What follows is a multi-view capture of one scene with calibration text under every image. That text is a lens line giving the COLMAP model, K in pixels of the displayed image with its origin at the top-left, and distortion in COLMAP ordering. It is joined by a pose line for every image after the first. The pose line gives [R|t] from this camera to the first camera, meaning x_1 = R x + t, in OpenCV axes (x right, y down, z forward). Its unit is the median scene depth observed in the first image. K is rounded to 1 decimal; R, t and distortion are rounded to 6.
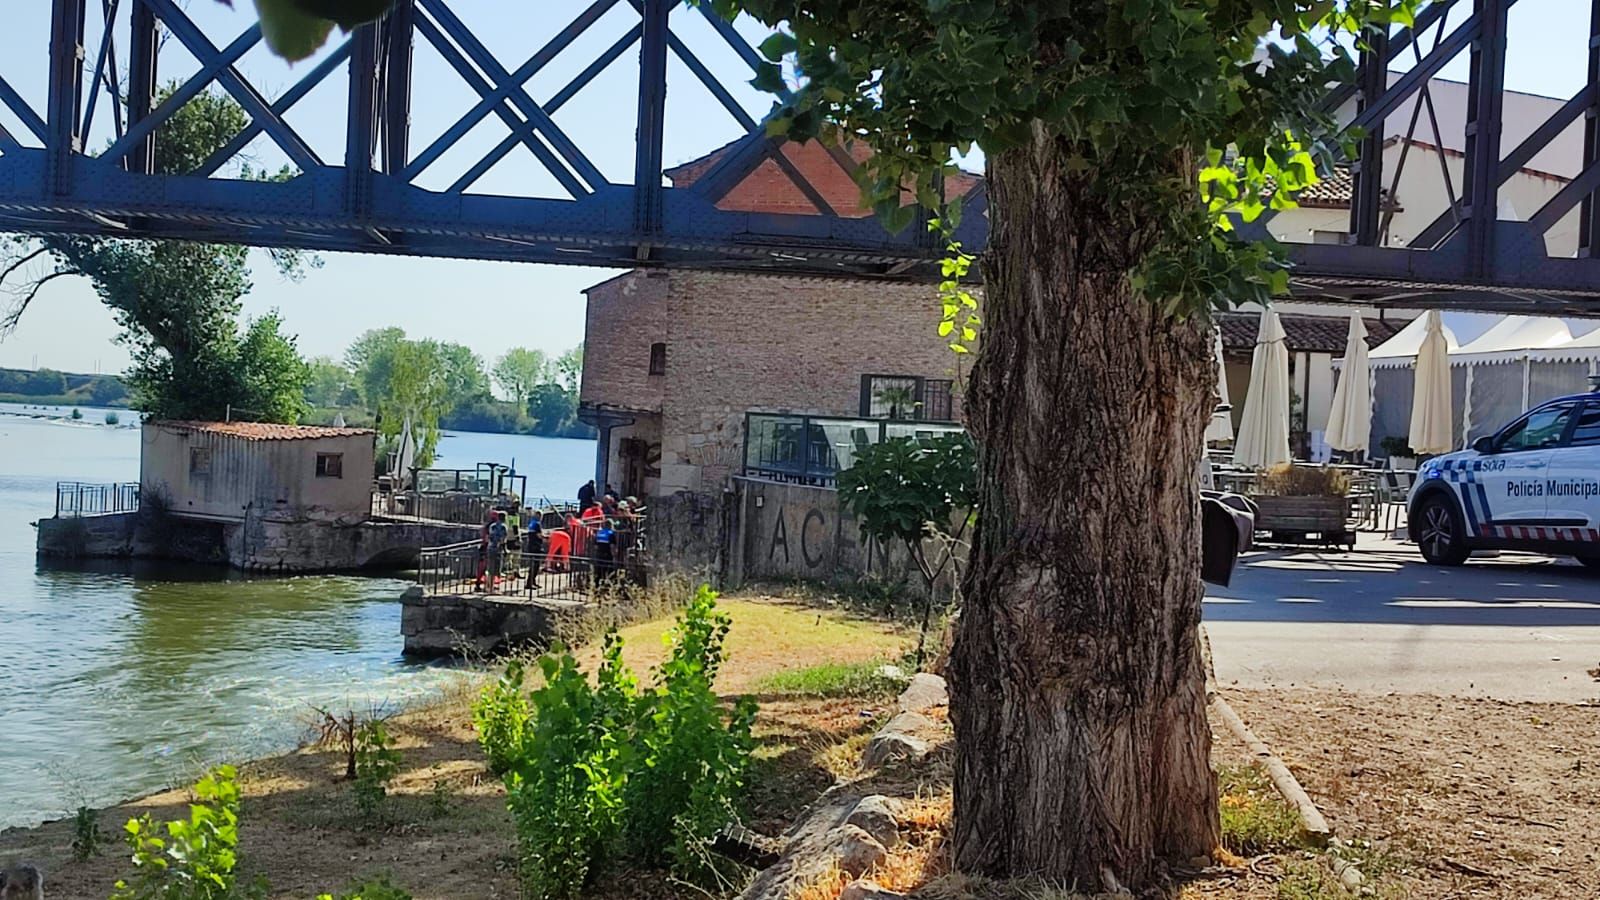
lens RADIAL K [[1136.0, 0, 800.0], [0, 1136.0, 450.0], [0, 0, 1]] dist [0.053448, -0.066734]
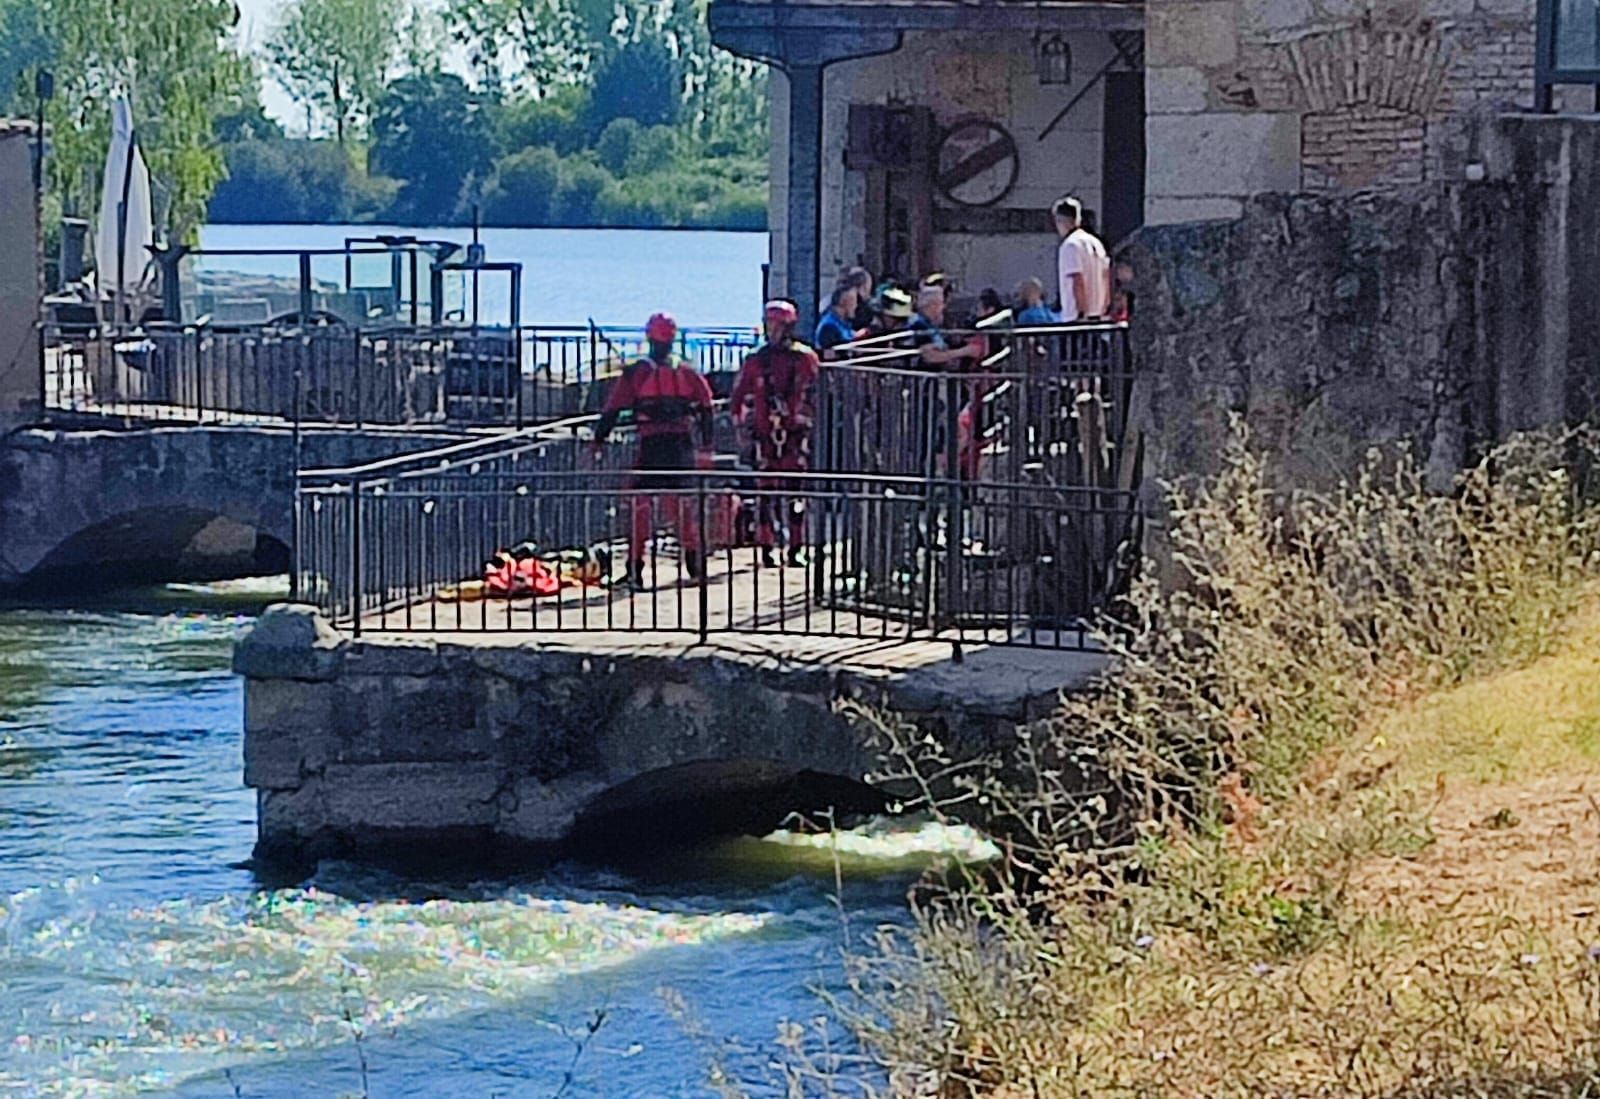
lens RADIAL K [[2915.9, 0, 835.0], [0, 2915.9, 547.7], [0, 0, 1]] dist [0.290584, -0.311861]
pose [[0.996640, -0.052909, -0.062521, -0.154468], [0.058365, 0.994326, 0.088930, 0.046880], [0.057461, -0.092281, 0.994074, 0.293162]]
